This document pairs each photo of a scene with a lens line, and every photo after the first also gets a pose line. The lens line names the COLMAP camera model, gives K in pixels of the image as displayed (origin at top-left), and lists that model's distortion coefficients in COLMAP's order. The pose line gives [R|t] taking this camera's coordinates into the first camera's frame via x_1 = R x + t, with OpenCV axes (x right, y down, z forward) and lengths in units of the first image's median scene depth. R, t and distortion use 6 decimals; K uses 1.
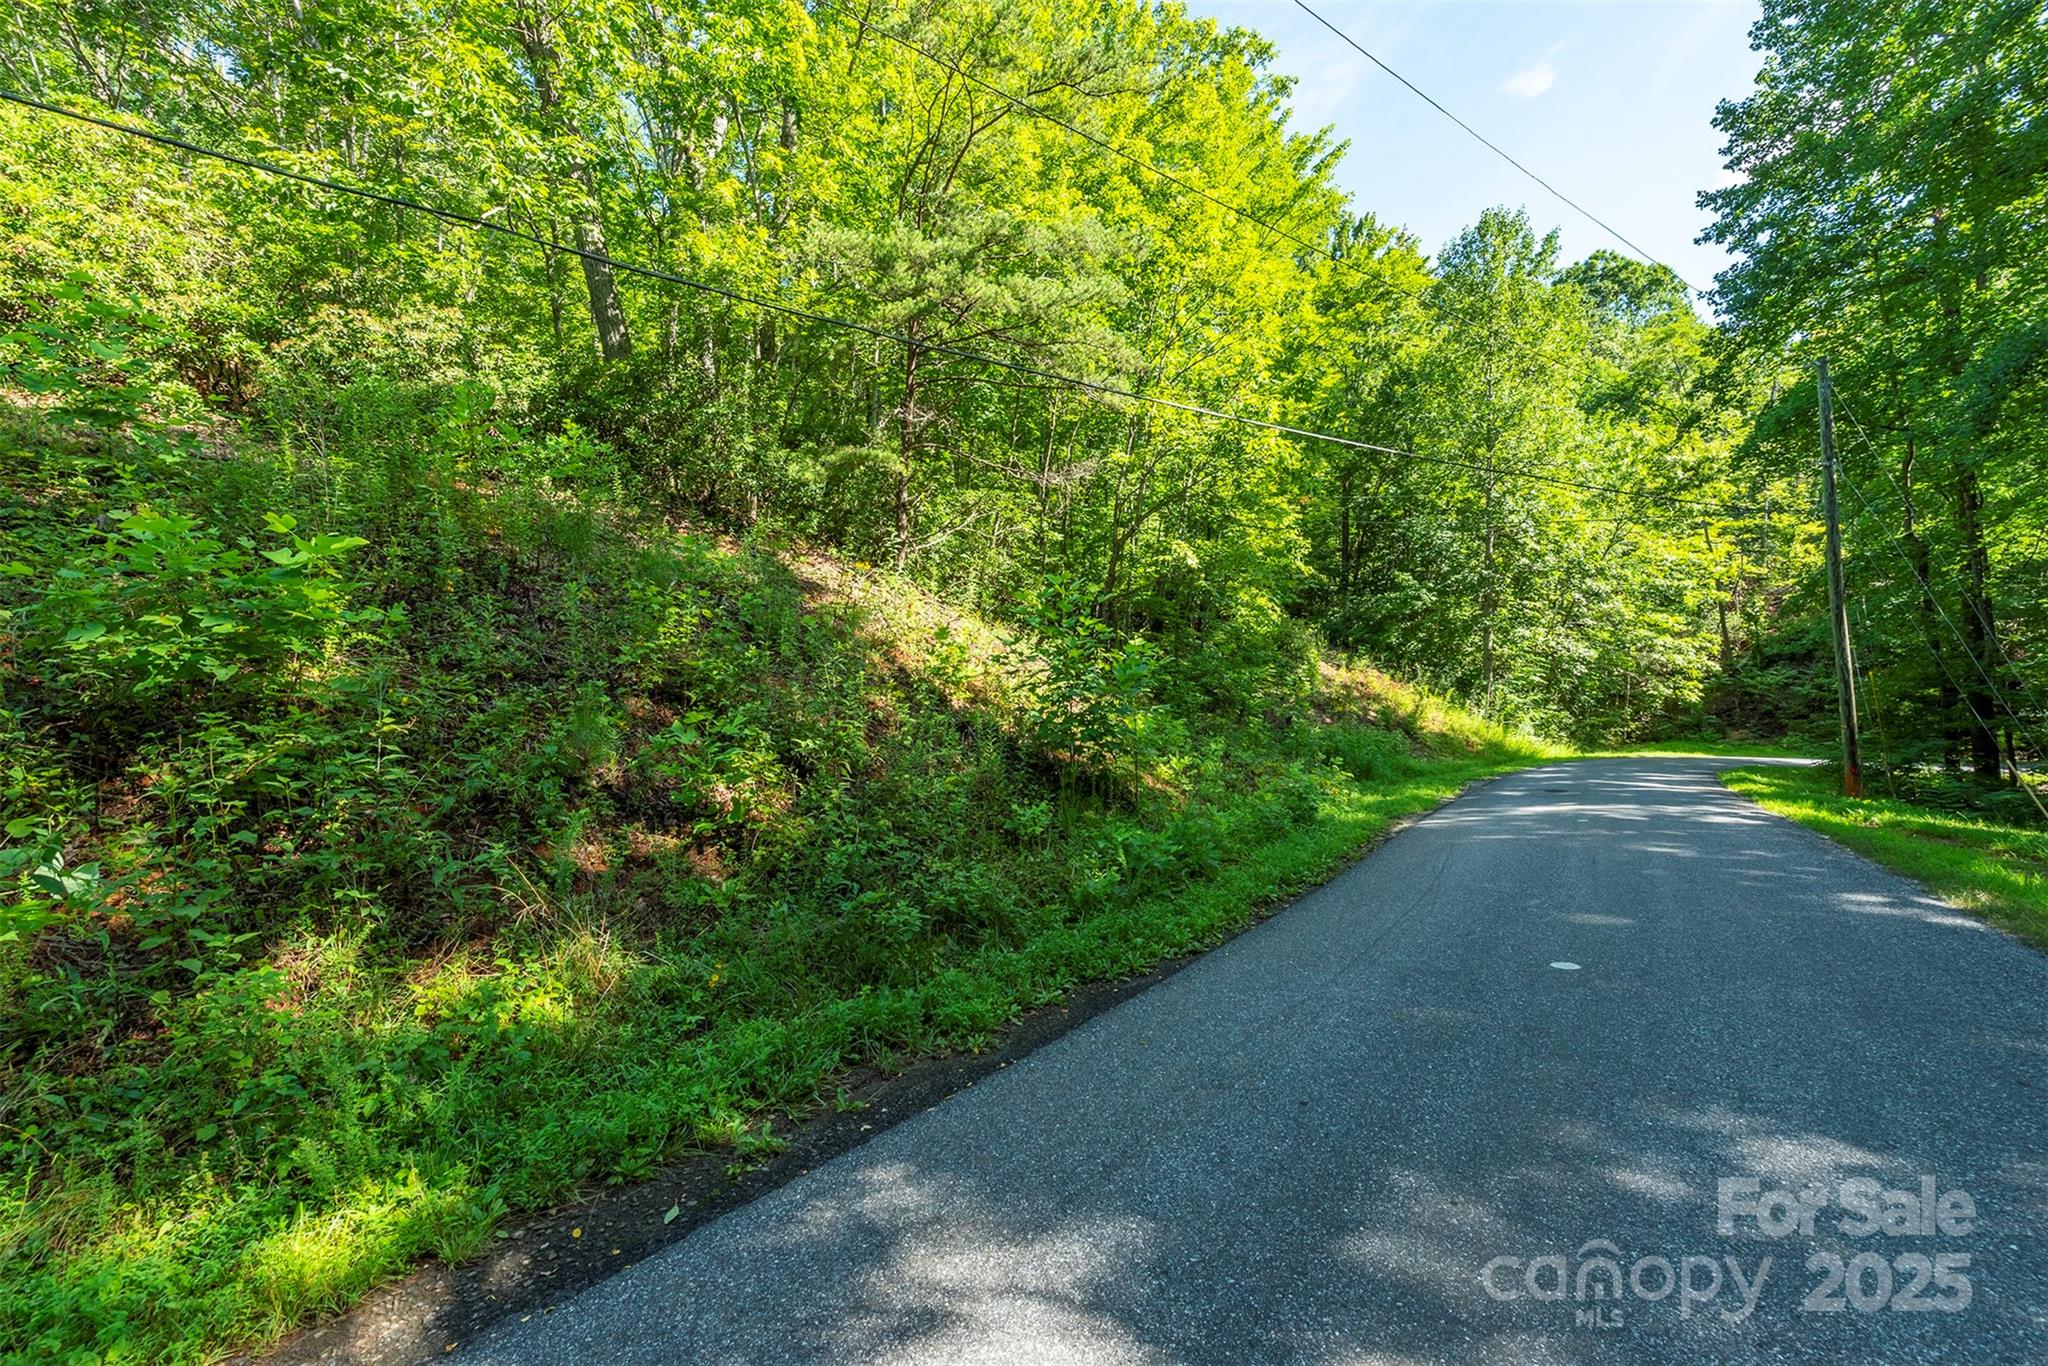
lens RADIAL K [[784.6, 0, 1024.0], [0, 784.6, 683.0], [0, 0, 1]] dist [0.001462, -0.003170]
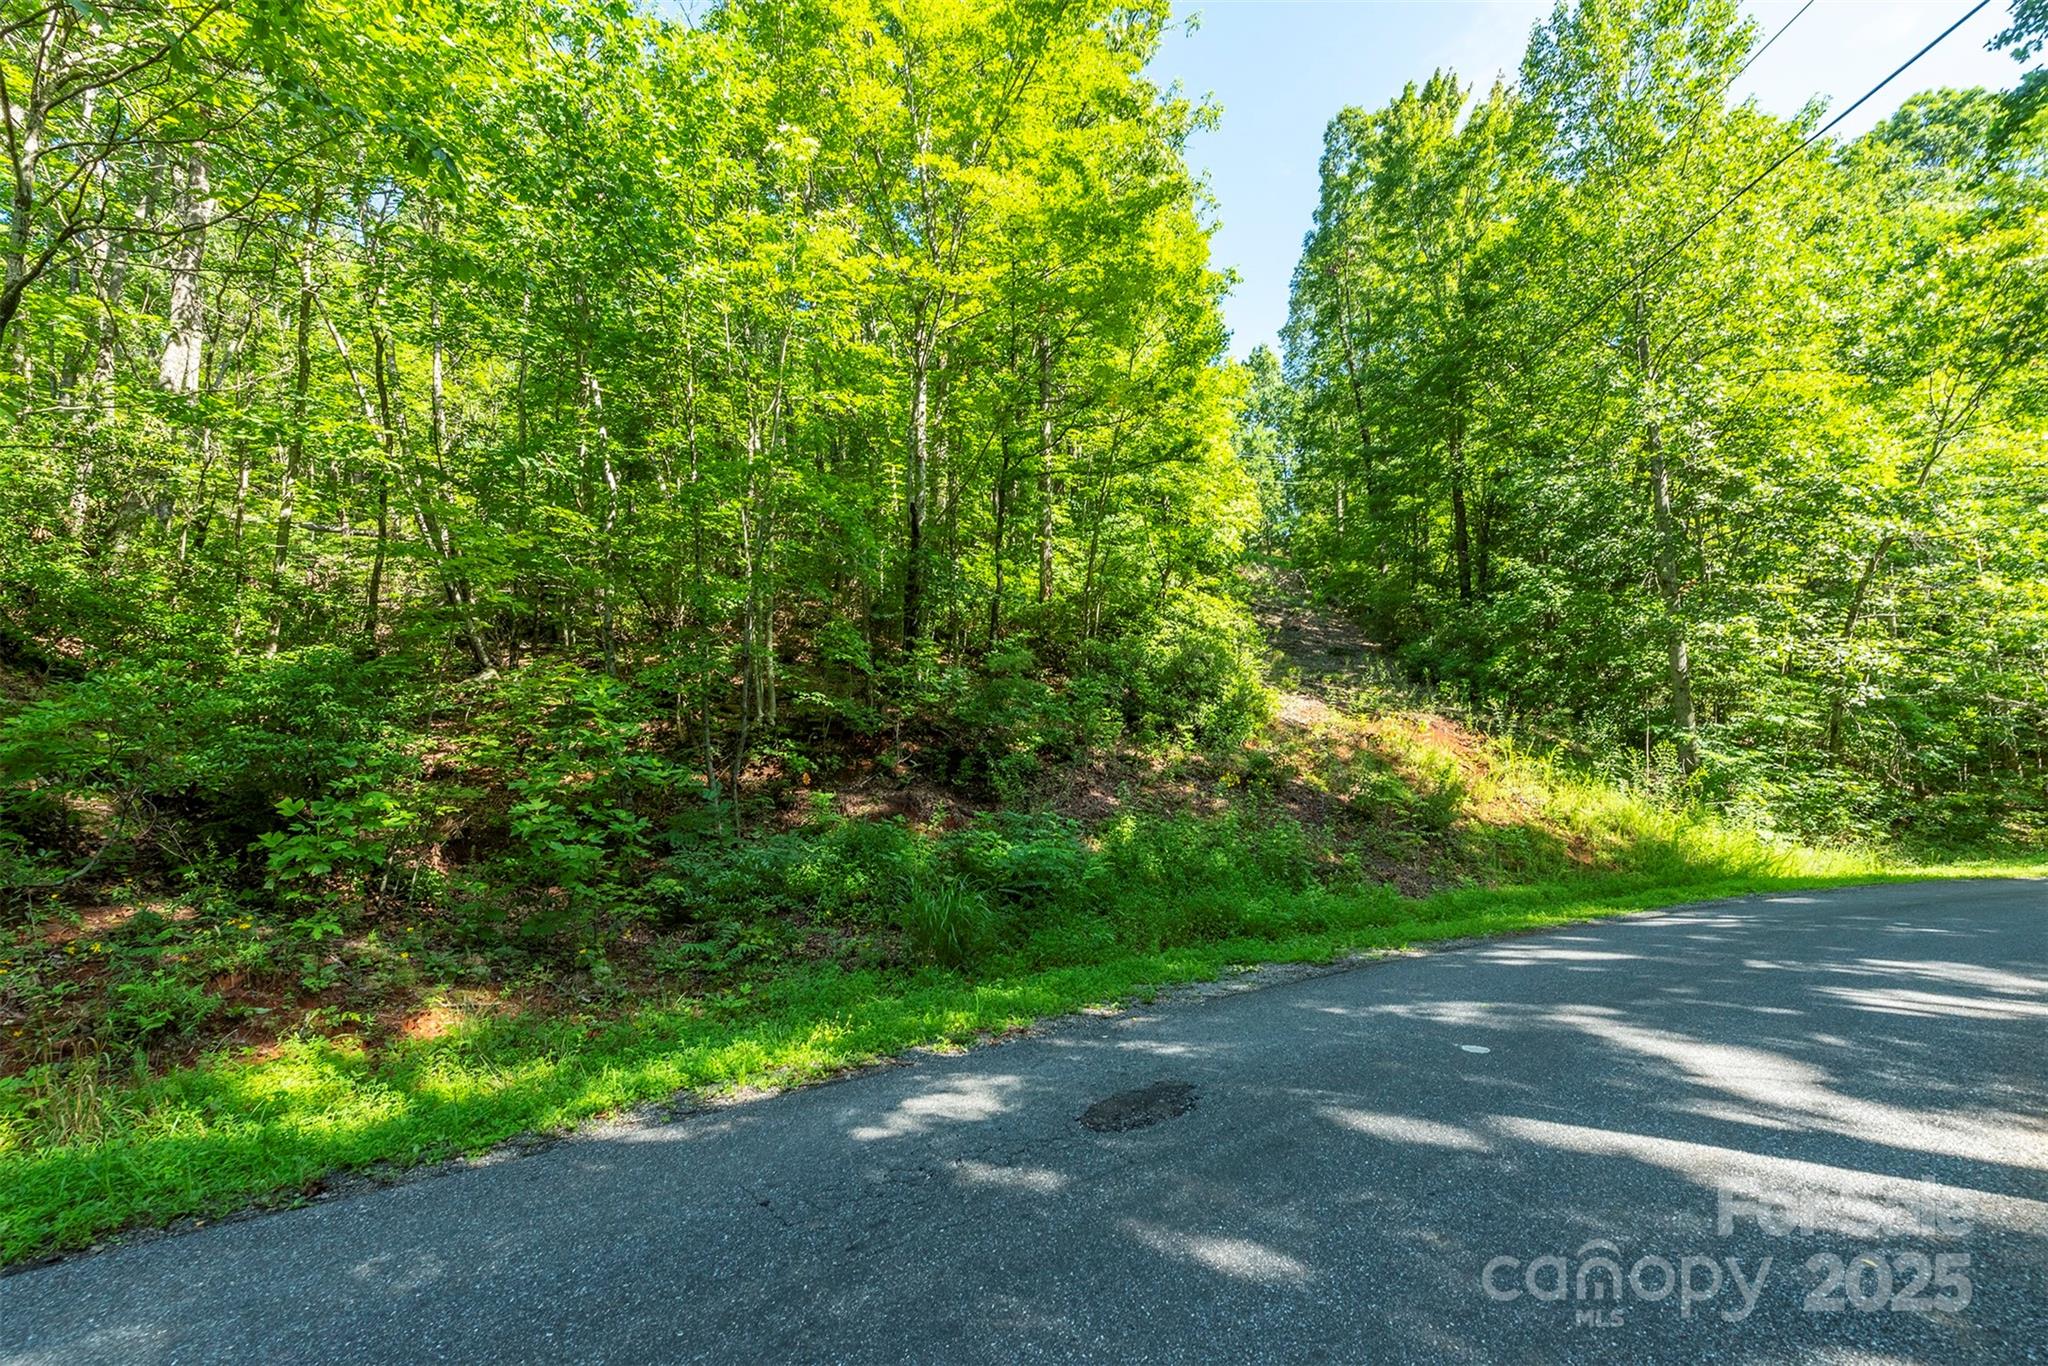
lens RADIAL K [[784.6, 0, 1024.0], [0, 784.6, 683.0], [0, 0, 1]] dist [0.001462, -0.003170]
pose [[0.951850, -0.045034, -0.303238, 0.320804], [0.009438, 0.992987, -0.117843, 0.026224], [0.306418, 0.109307, 0.945600, 0.333995]]
